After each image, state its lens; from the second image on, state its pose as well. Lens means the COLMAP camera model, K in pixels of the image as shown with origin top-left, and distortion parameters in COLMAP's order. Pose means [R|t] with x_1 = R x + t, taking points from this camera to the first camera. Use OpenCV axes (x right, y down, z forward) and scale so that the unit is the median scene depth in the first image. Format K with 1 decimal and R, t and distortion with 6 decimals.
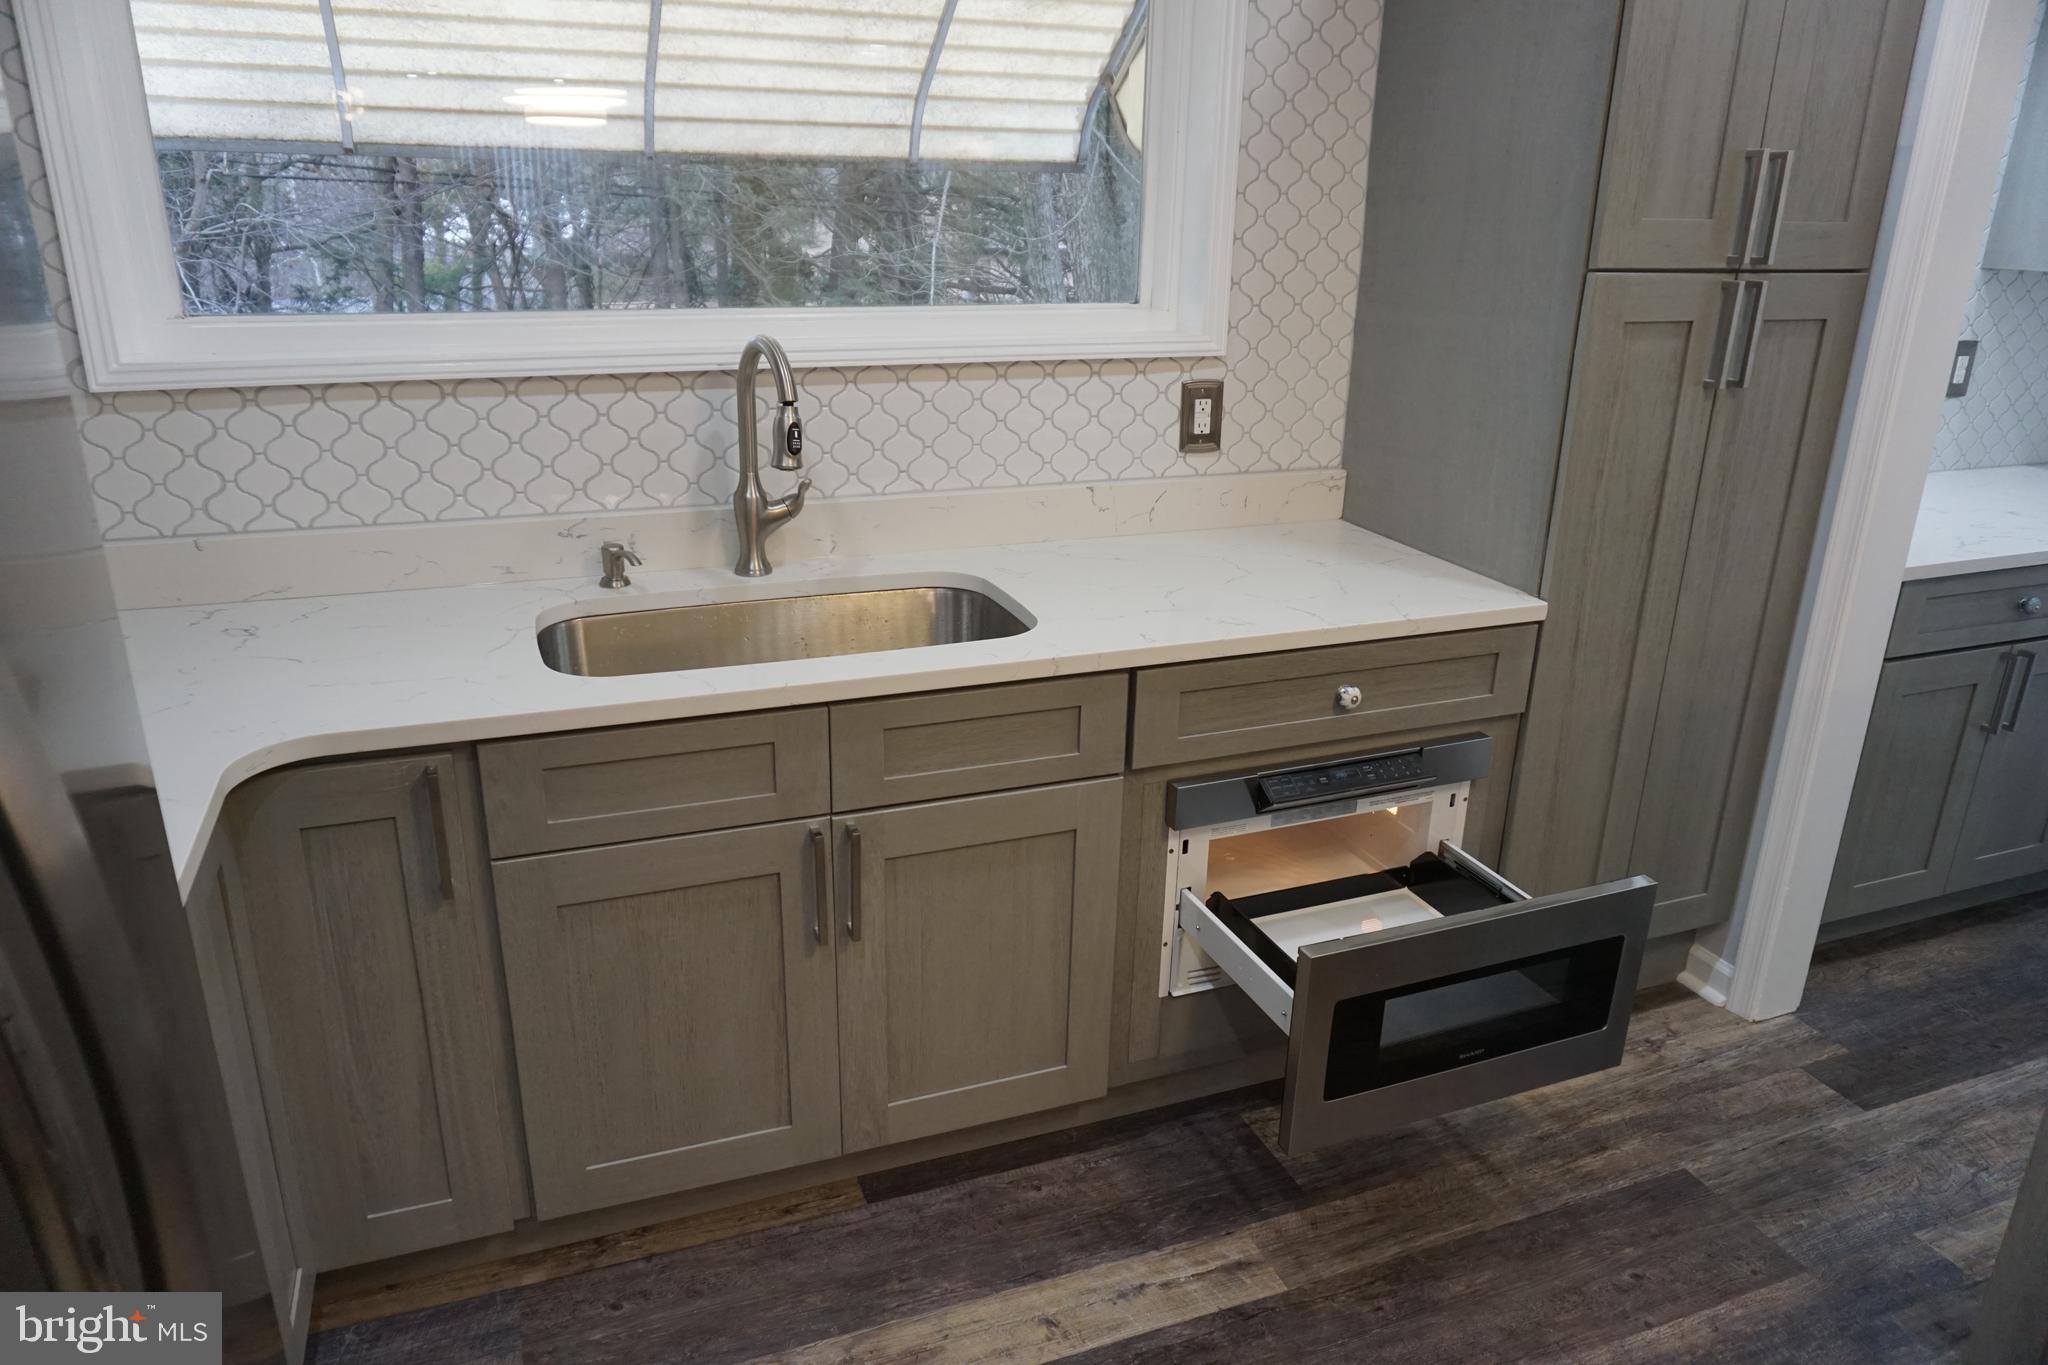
lens RADIAL K [[1364.3, 0, 1017.6], [0, 1364.3, 688.4], [0, 0, 1]] dist [-0.050538, 0.033714]
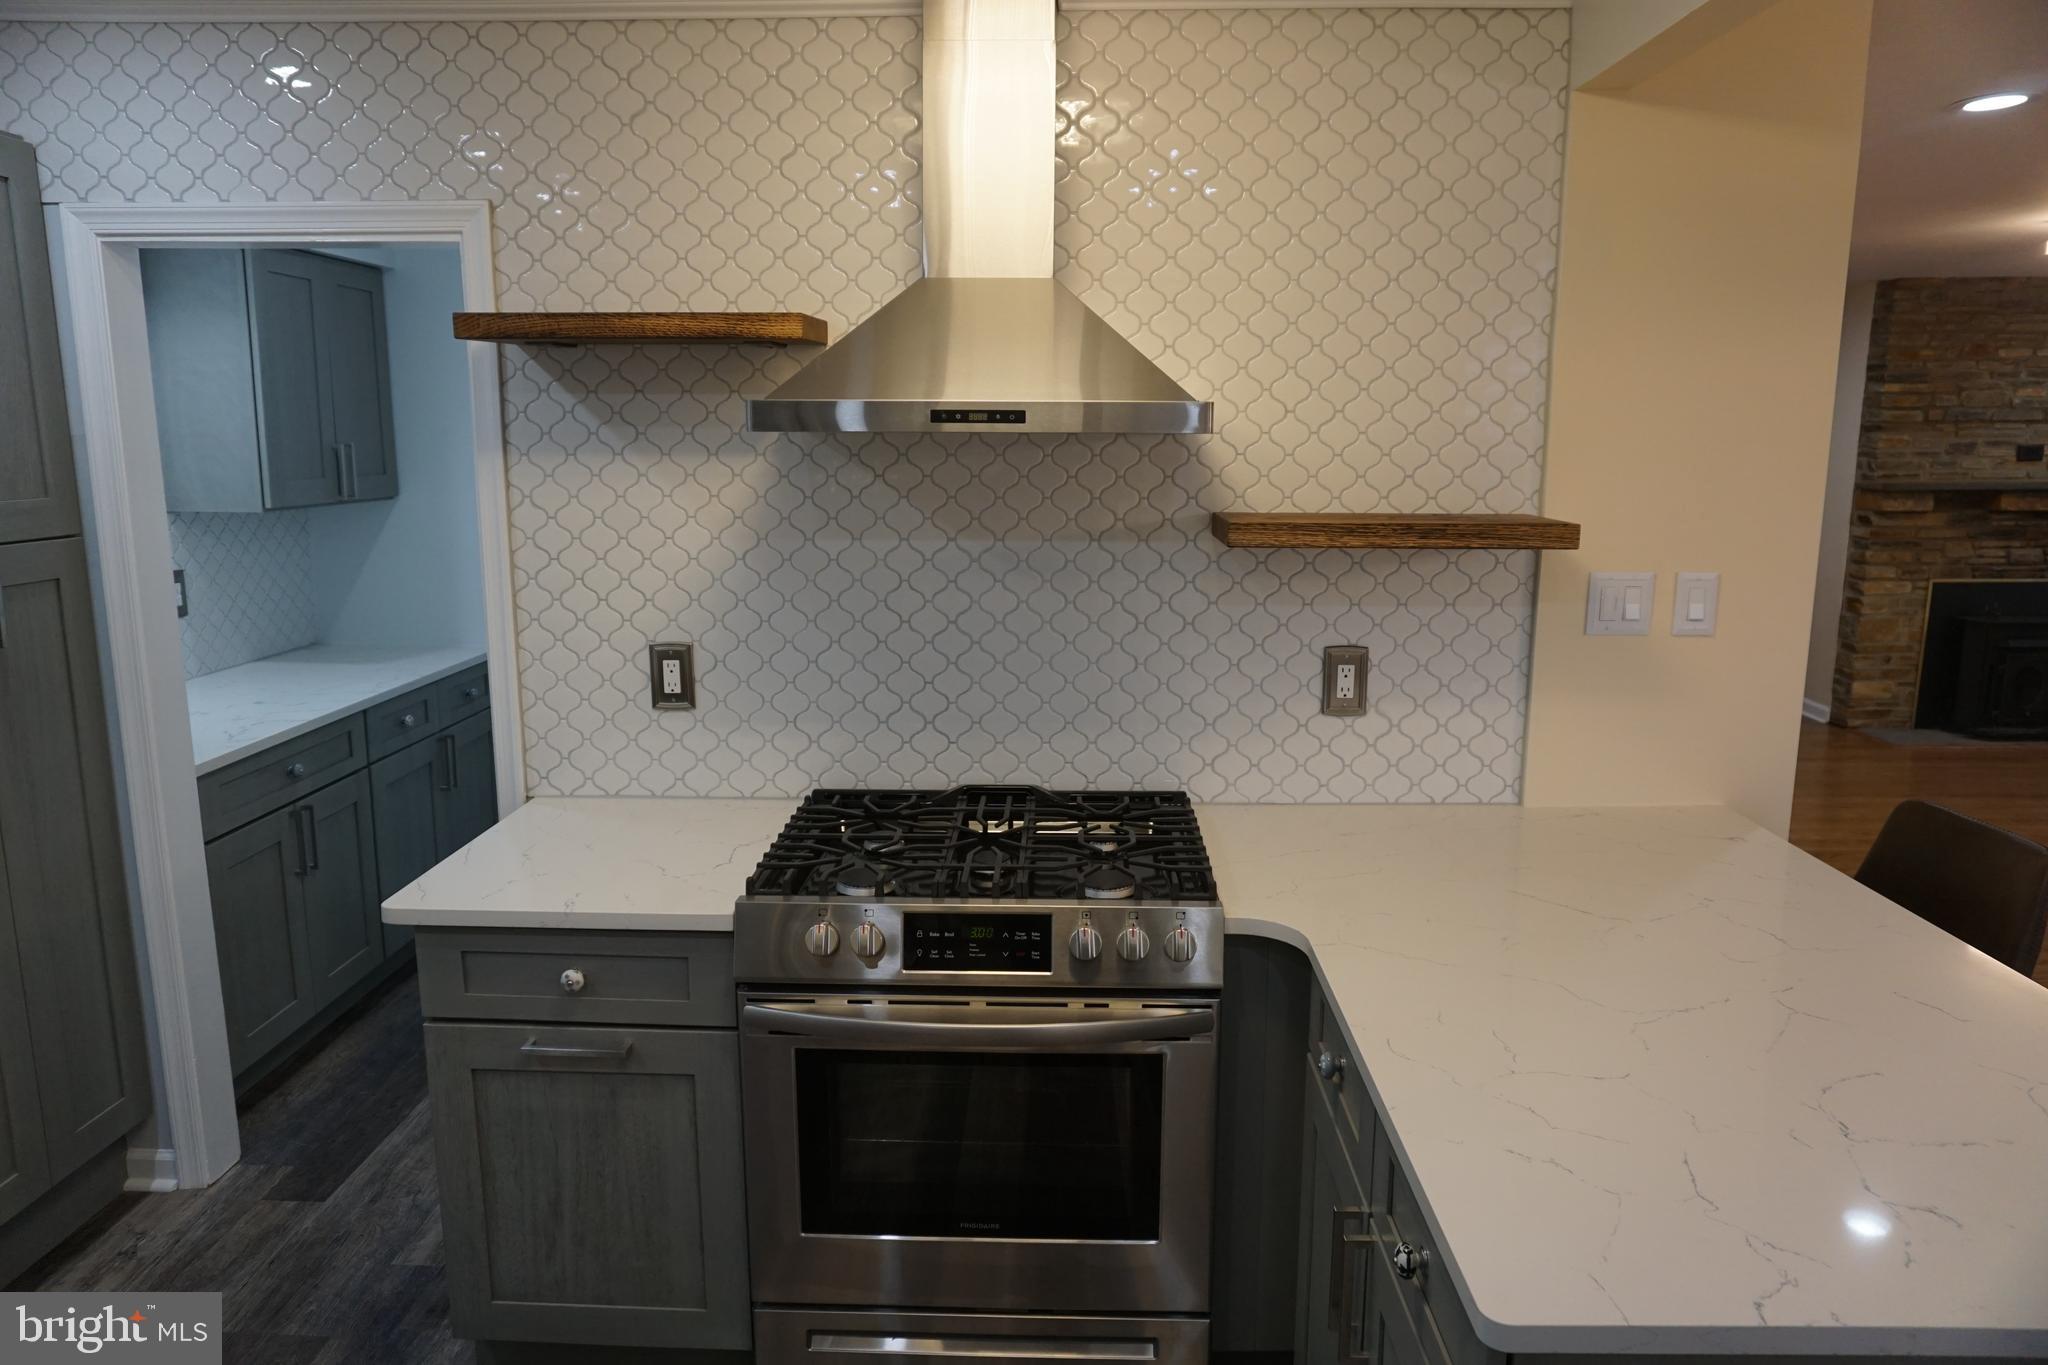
lens RADIAL K [[1364.3, 0, 1017.6], [0, 1364.3, 688.4], [0, 0, 1]] dist [-0.050538, 0.033714]
pose [[0.388046, -0.183418, 0.903204, -0.118114], [0.315403, 0.947253, 0.056856, 0.007680], [-0.865991, 0.262810, 0.425429, -0.155275]]
